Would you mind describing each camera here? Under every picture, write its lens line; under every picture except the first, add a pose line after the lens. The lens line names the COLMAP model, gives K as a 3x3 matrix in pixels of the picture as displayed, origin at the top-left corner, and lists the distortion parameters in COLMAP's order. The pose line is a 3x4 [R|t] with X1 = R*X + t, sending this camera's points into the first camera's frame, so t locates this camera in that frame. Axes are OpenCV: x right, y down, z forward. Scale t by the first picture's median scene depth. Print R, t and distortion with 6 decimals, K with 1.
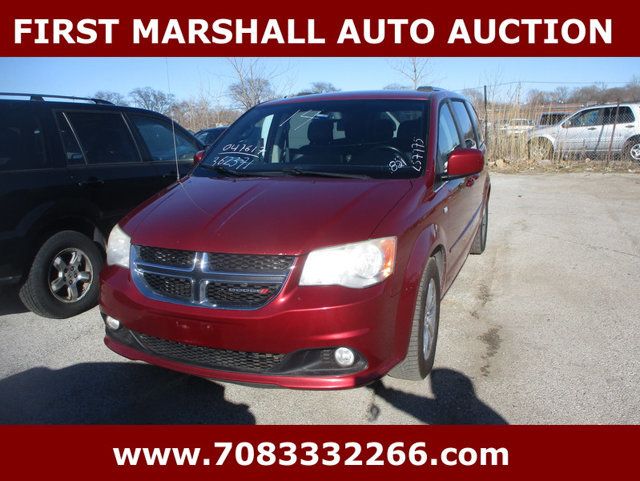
lens RADIAL K [[518.4, 0, 320.0], [0, 518.4, 240.5], [0, 0, 1]] dist [-0.018618, -0.004136]
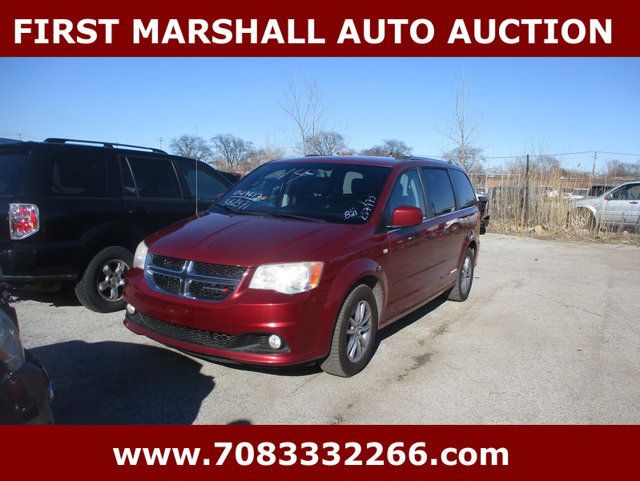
lens RADIAL K [[518.4, 0, 320.0], [0, 518.4, 240.5], [0, 0, 1]] dist [-0.018618, -0.004136]
pose [[0.988464, 0.084073, -0.125976, 0.198489], [-0.096216, 0.990948, -0.093621, 0.043012], [0.116964, 0.104662, 0.987606, -0.254124]]
